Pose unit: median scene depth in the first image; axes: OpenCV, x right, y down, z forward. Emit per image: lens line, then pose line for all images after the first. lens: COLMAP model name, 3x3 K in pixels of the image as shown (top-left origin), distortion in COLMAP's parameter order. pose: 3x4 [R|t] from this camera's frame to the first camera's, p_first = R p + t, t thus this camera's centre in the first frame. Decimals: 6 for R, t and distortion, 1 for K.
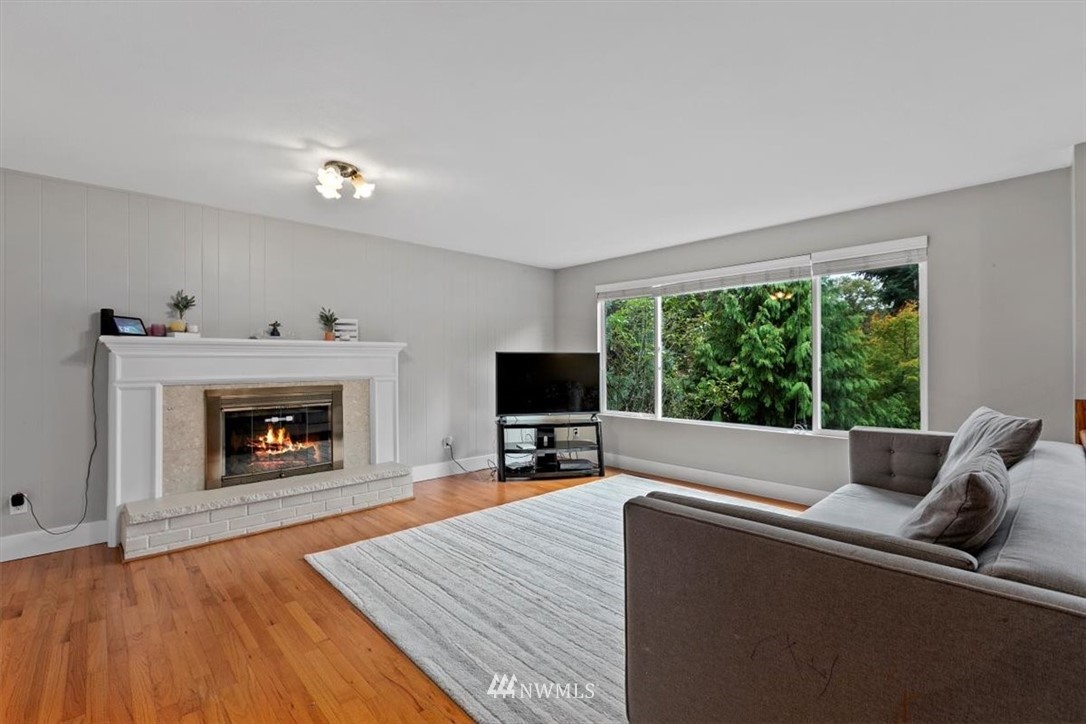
lens RADIAL K [[485.0, 0, 549.2], [0, 485.0, 360.7], [0, 0, 1]] dist [-0.001278, -0.000273]
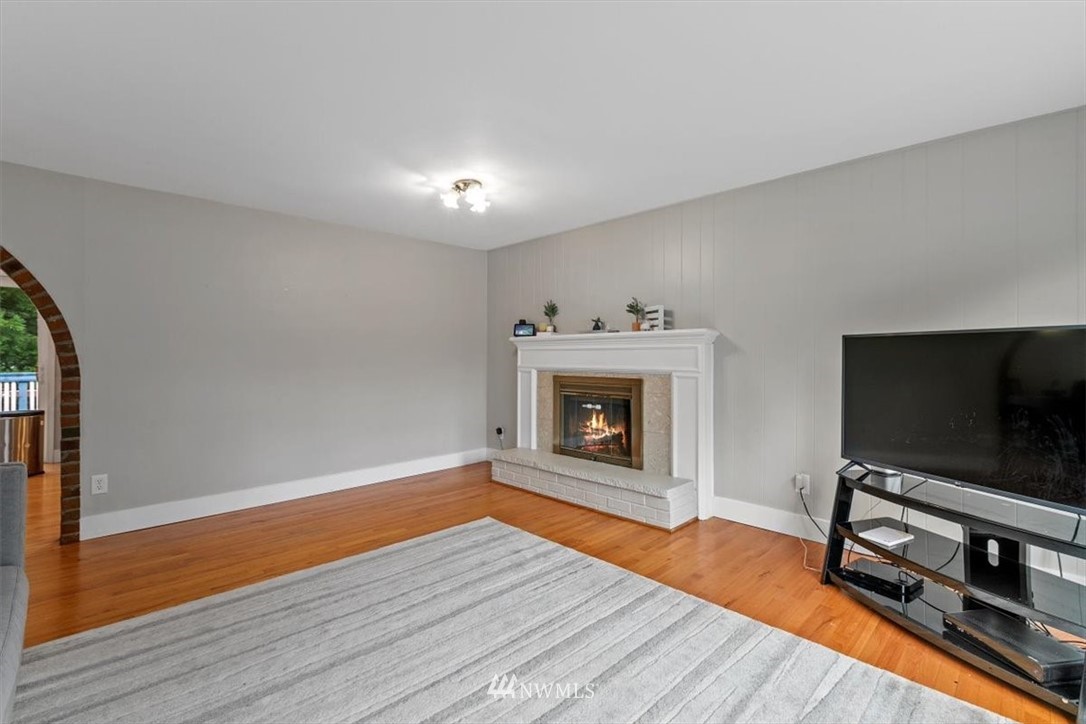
lens RADIAL K [[485.0, 0, 541.8], [0, 485.0, 354.7], [0, 0, 1]] dist [-0.001278, -0.000273]
pose [[0.010846, 0.002446, -0.999938, 0.535637], [0.001011, 0.999996, 0.002457, 0.001414], [0.999941, -0.001037, 0.010843, 0.870035]]
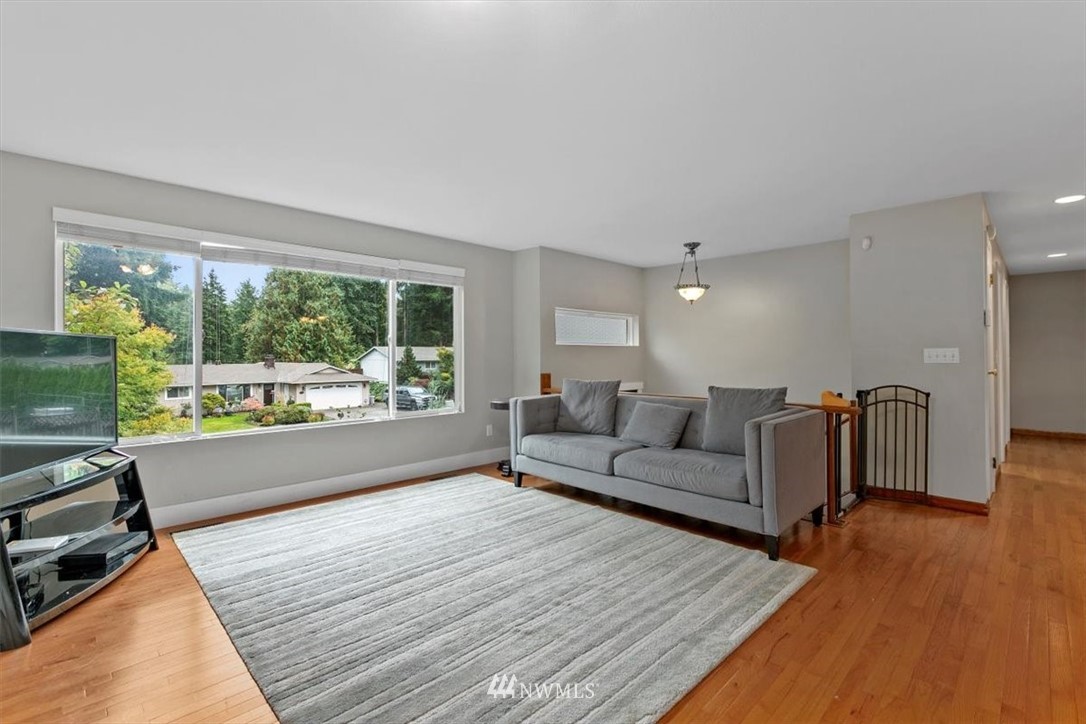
lens RADIAL K [[485.0, 0, 543.4], [0, 485.0, 361.8], [0, 0, 1]] dist [-0.001278, -0.000273]
pose [[-0.018395, -0.006753, 0.999808, -0.637970], [0.001535, 0.999976, 0.006783, 0.012349], [-0.999830, 0.001659, -0.018384, 0.717269]]
